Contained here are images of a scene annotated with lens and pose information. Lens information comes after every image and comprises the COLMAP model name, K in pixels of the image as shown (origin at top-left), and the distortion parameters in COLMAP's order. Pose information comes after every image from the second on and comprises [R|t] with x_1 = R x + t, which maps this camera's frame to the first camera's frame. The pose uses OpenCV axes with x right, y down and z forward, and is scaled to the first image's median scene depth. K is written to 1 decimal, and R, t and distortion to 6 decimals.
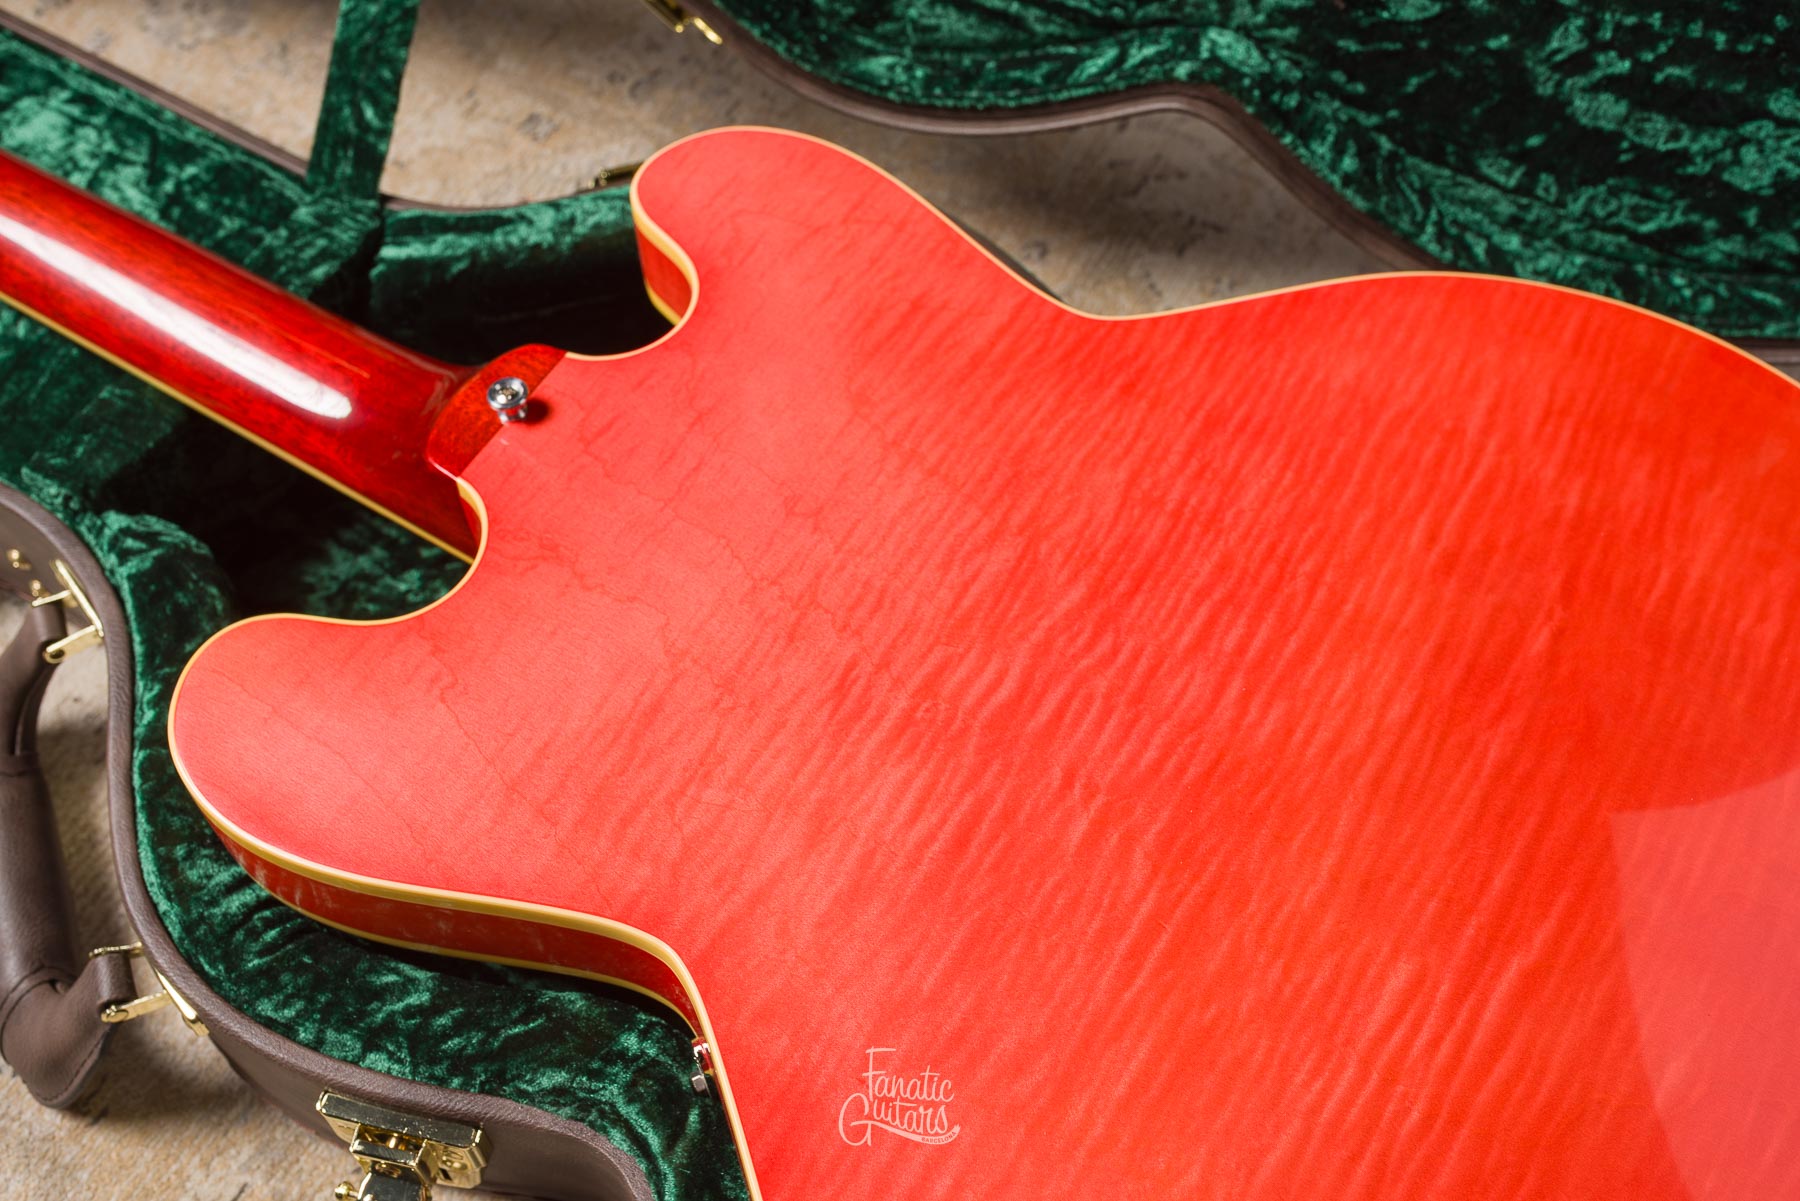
lens RADIAL K [[1772.2, 0, 896.4], [0, 1772.2, 595.6], [0, 0, 1]] dist [-0.002514, 0.000224]
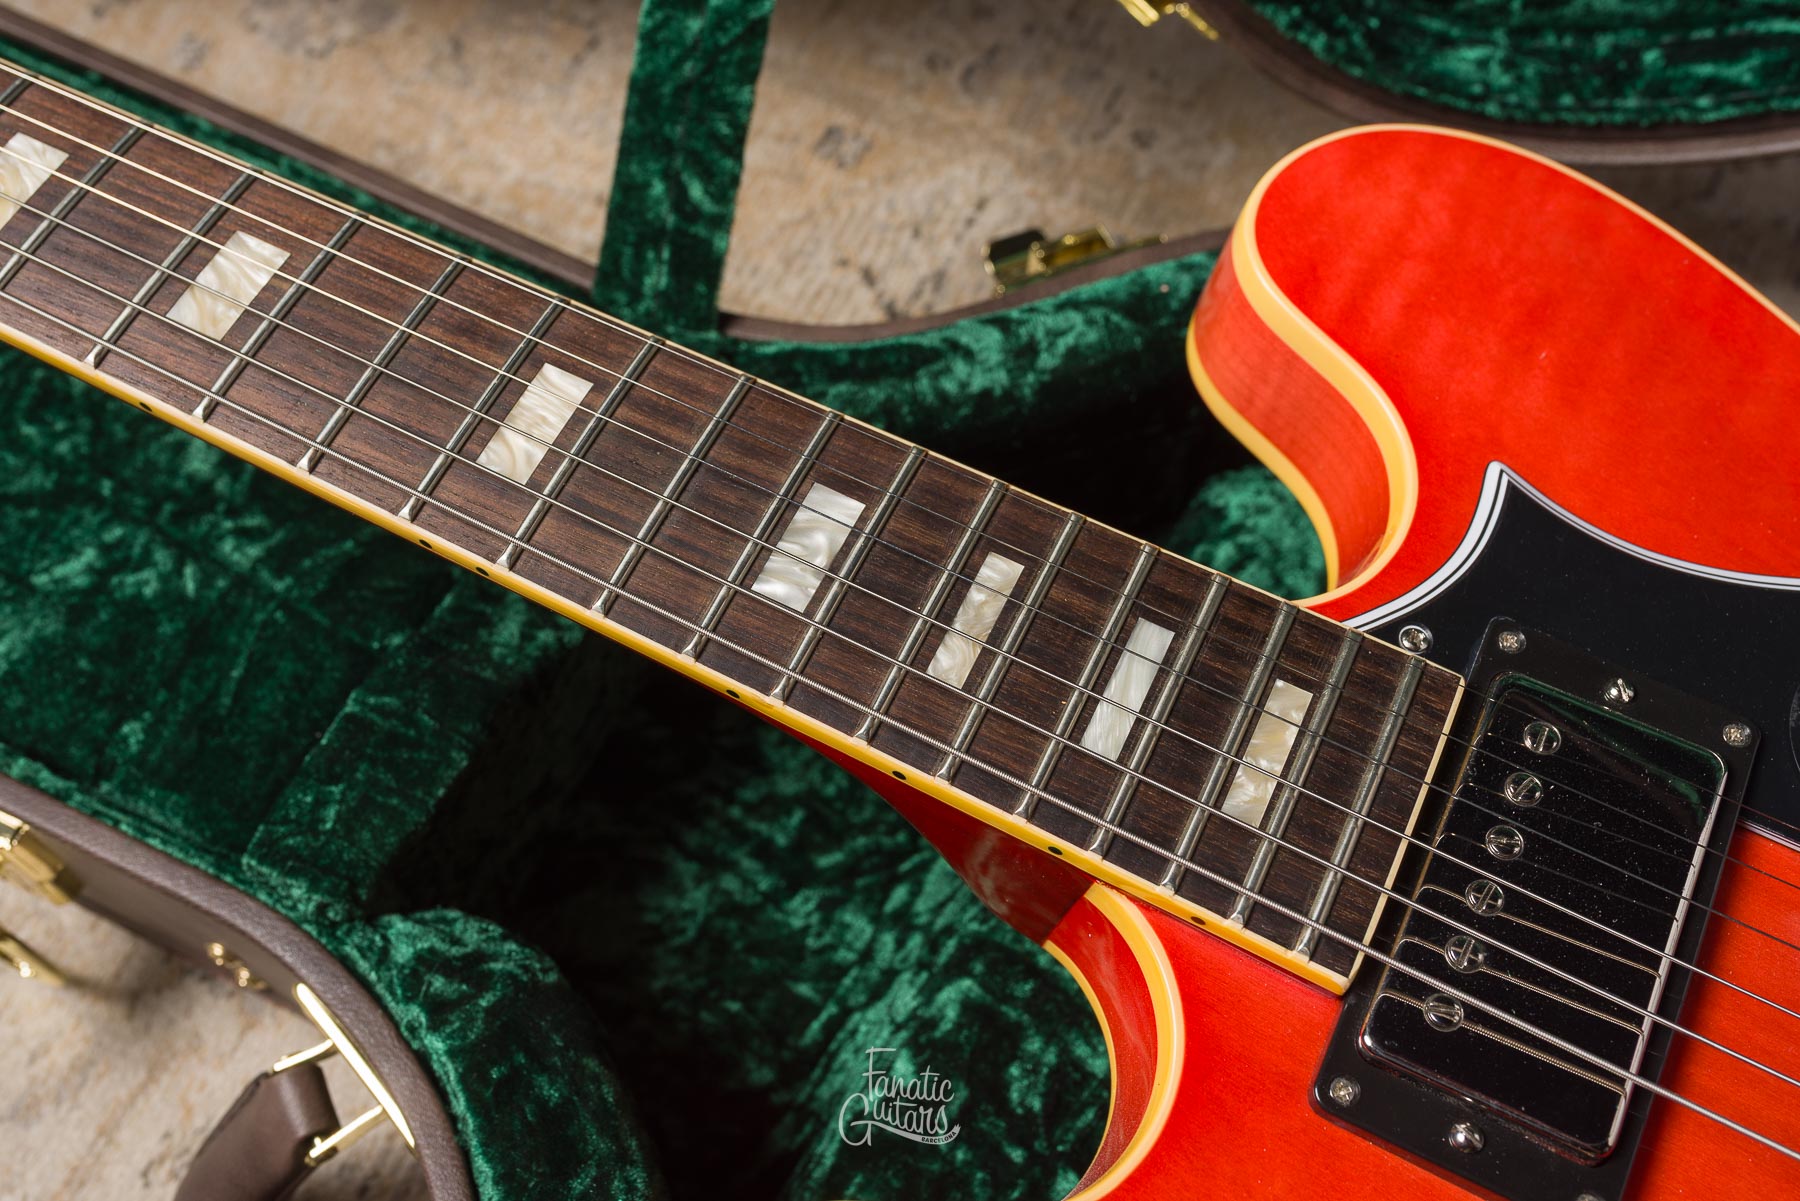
lens RADIAL K [[1808.1, 0, 900.0], [0, 1808.1, 600.5], [0, 0, 1]] dist [-0.003932, -0.002740]
pose [[0.998280, -0.058399, 0.005245, -0.243611], [0.057819, 0.995318, 0.077453, -0.177415], [-0.009743, -0.077016, 0.996982, 0.353744]]
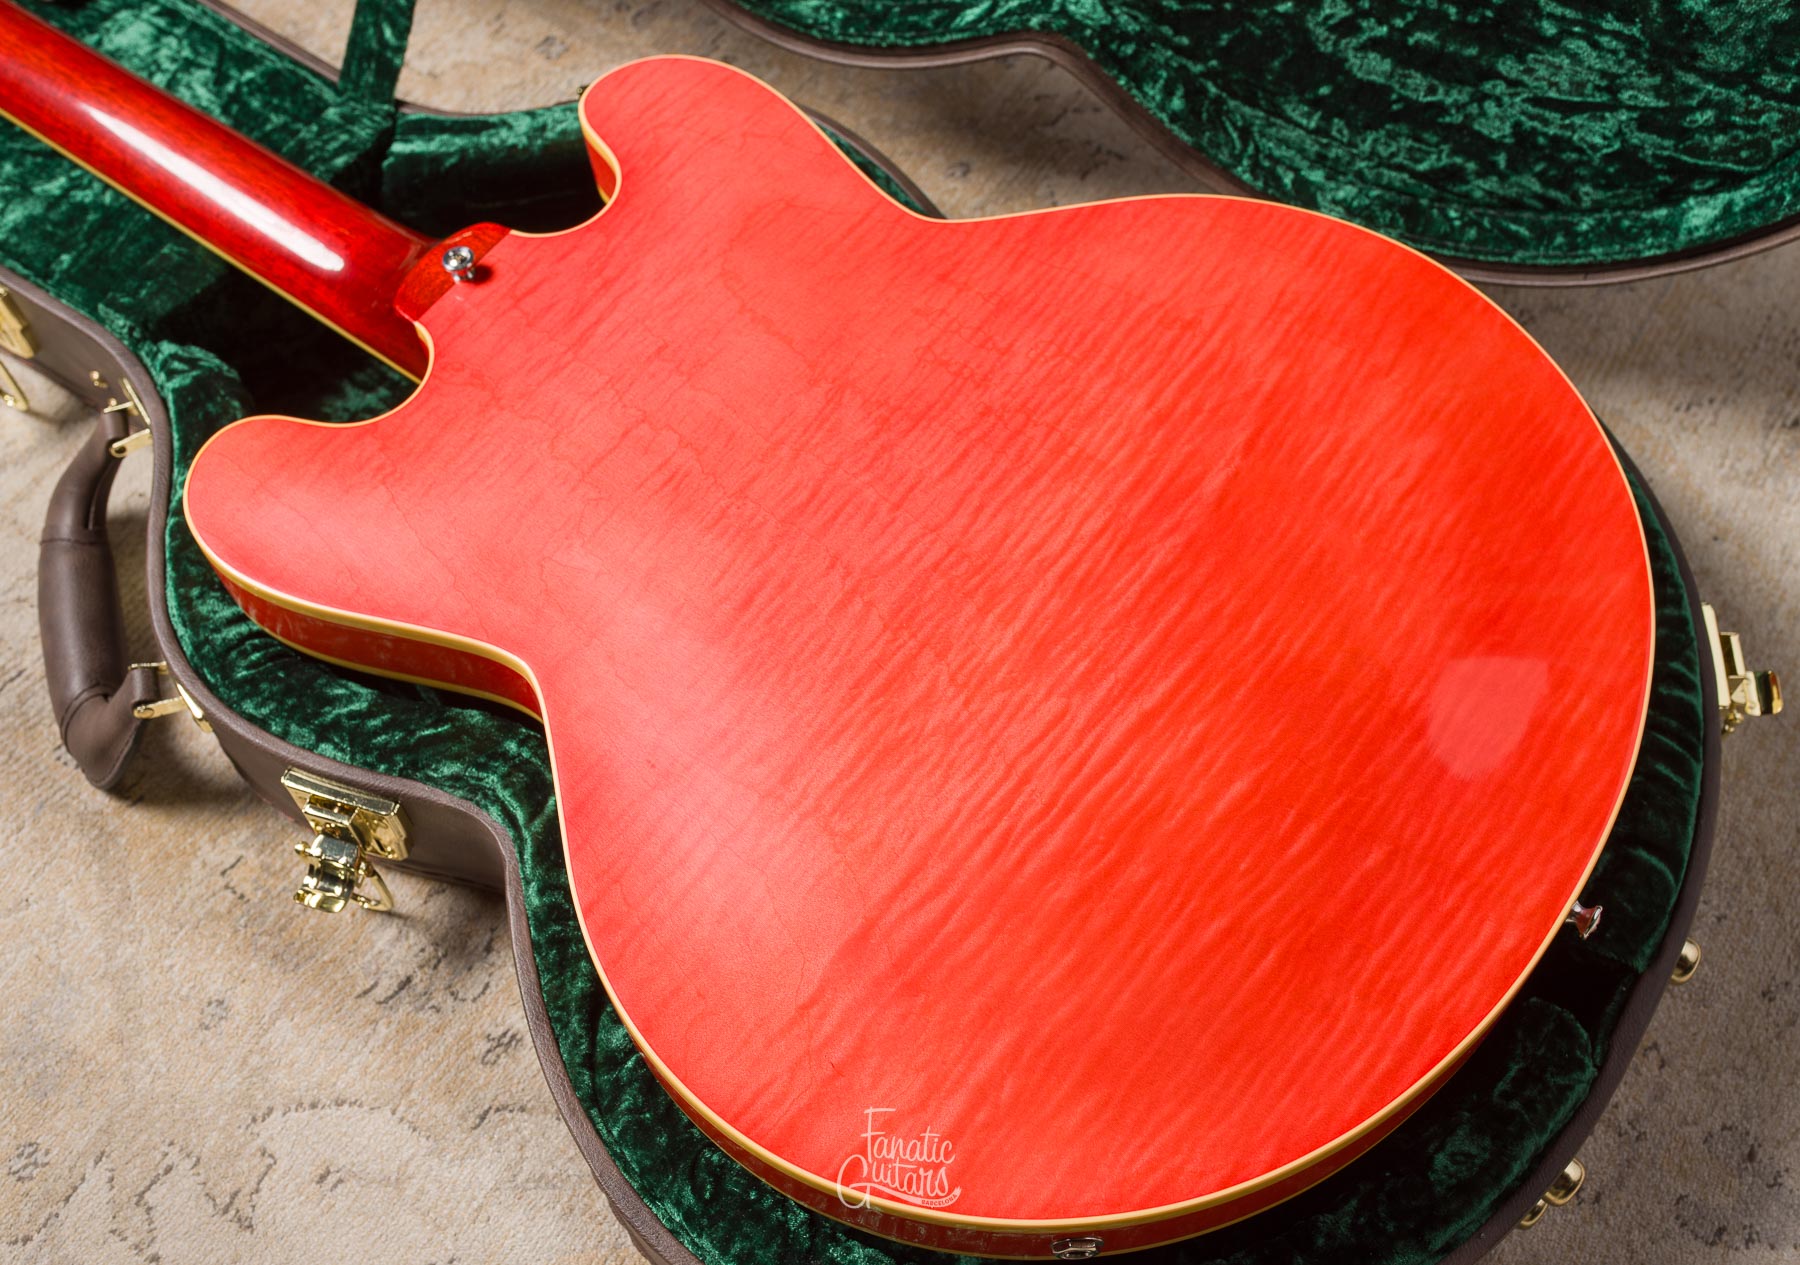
lens RADIAL K [[1842.1, 0, 944.1], [0, 1842.1, 627.7], [0, 0, 1]] dist [-0.011378, 0.010760]
pose [[0.996255, 0.056134, -0.065763, 0.200957], [-0.053059, 0.997456, 0.047596, 0.060743], [0.068268, -0.043928, 0.996699, -0.275133]]
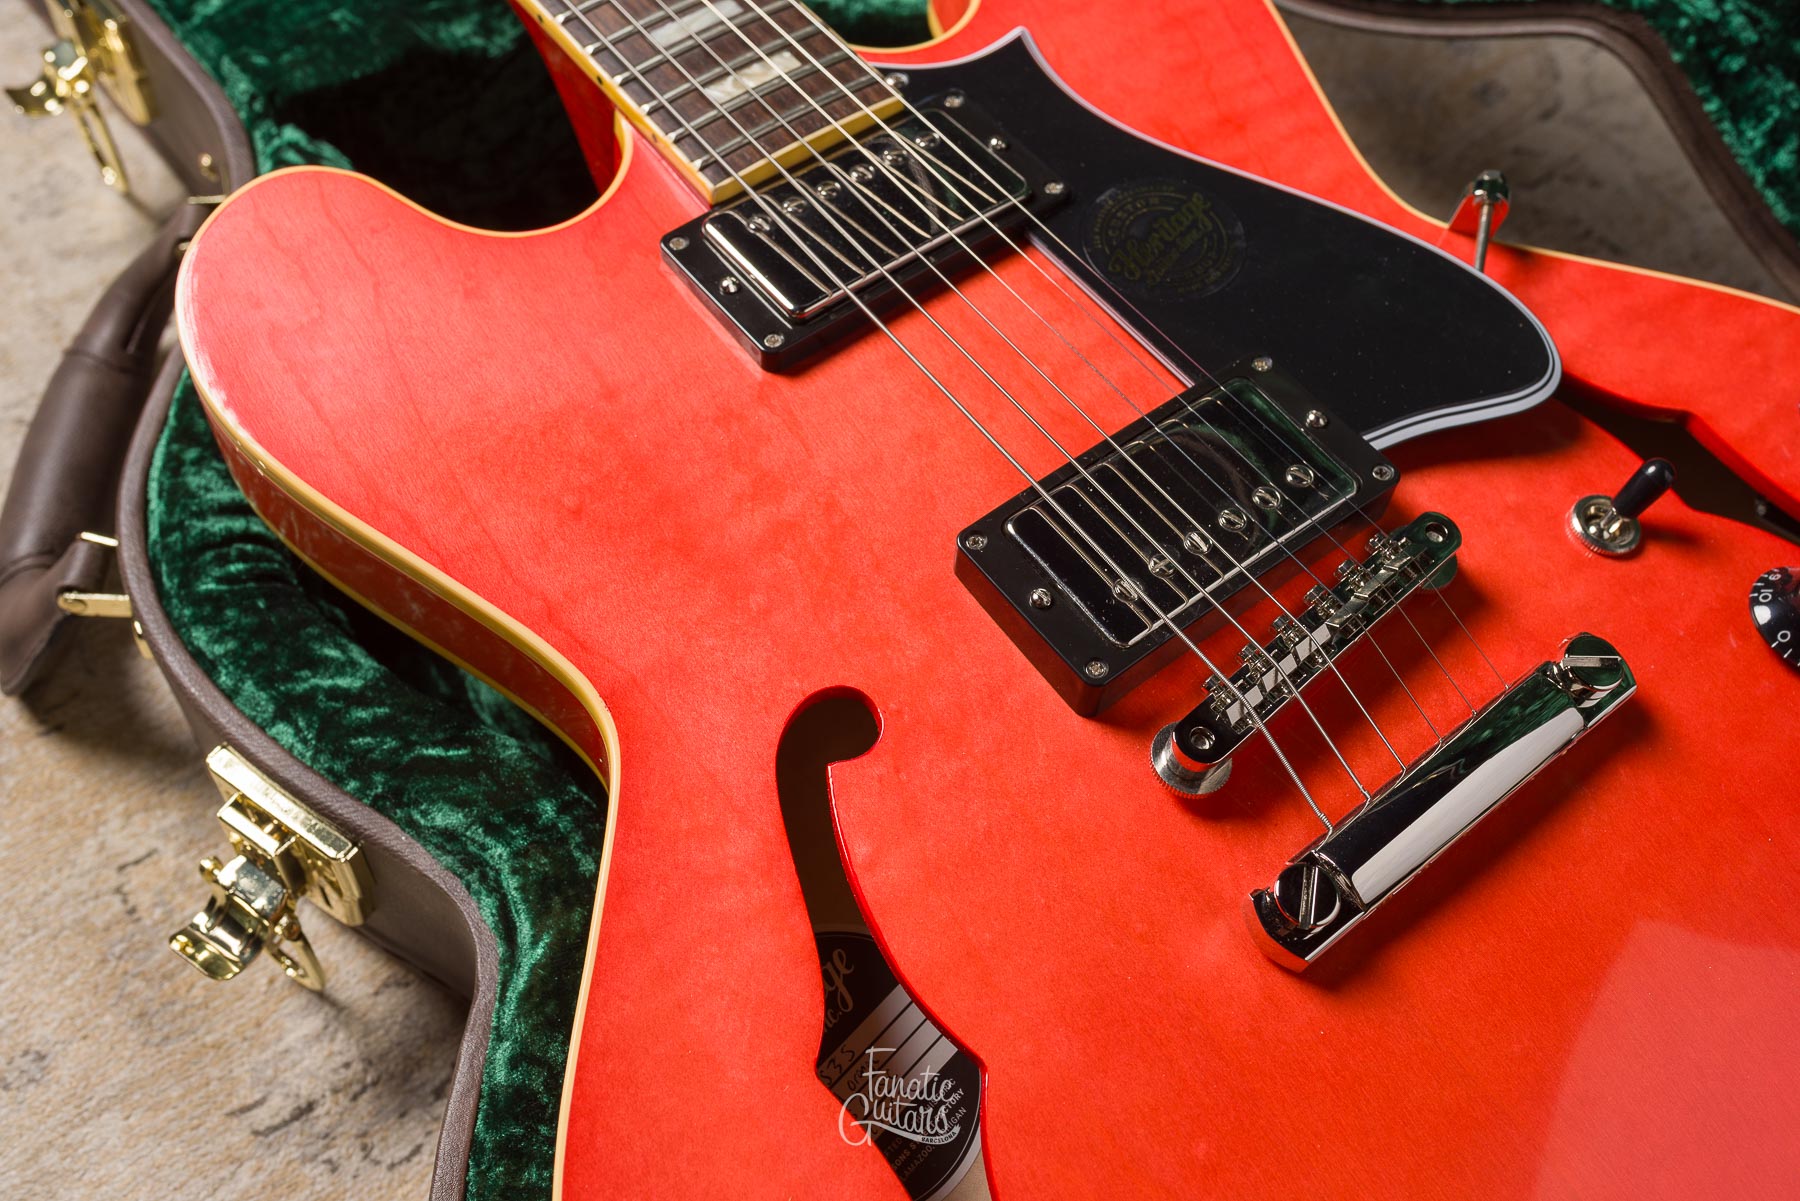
lens RADIAL K [[1772.2, 0, 896.4], [0, 1772.2, 595.6], [0, 0, 1]] dist [-0.002514, 0.000224]
pose [[0.925754, 0.318205, -0.204266, 0.110493], [-0.327055, 0.944950, -0.010207, 0.083652], [0.189773, 0.076255, 0.978862, 0.151509]]
